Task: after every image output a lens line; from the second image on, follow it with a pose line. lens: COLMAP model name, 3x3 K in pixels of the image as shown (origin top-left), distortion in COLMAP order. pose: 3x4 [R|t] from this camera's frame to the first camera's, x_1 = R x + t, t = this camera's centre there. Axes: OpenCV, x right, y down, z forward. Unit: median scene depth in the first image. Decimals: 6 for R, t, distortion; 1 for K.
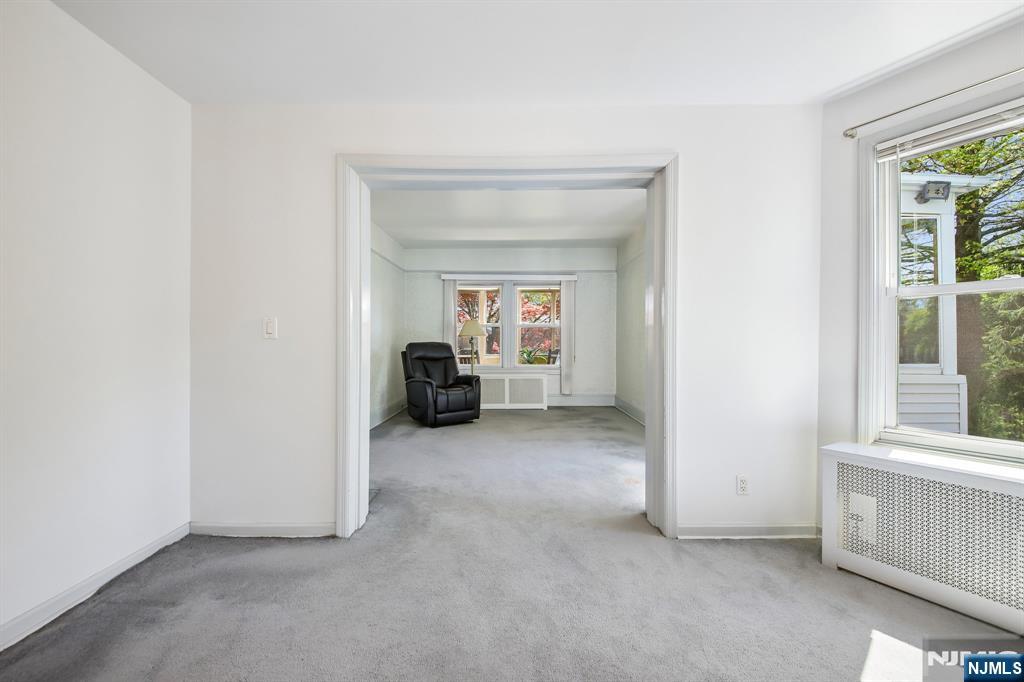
lens RADIAL K [[400.5, 0, 509.5], [0, 400.5, 338.5], [0, 0, 1]] dist [0.011694, -0.005993]
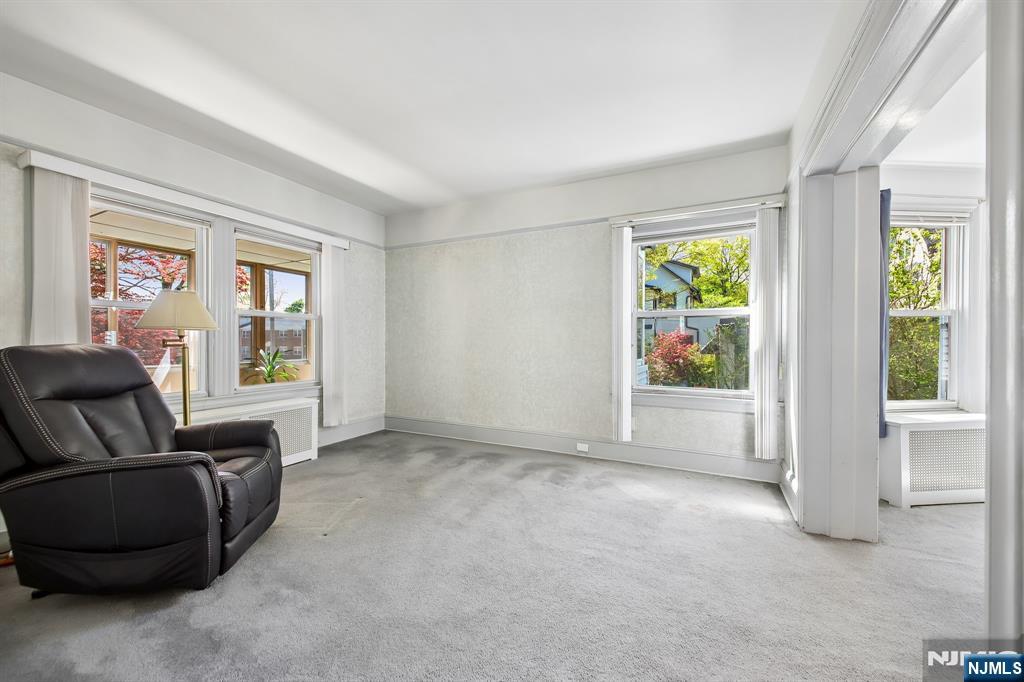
lens RADIAL K [[400.5, 0, 505.1], [0, 400.5, 344.2], [0, 0, 1]] dist [0.011694, -0.005993]
pose [[0.440100, 0.001295, 0.897948, -0.304673], [-0.011801, 0.999921, 0.004342, 0.004185], [-0.897871, -0.012507, 0.440081, 0.473248]]
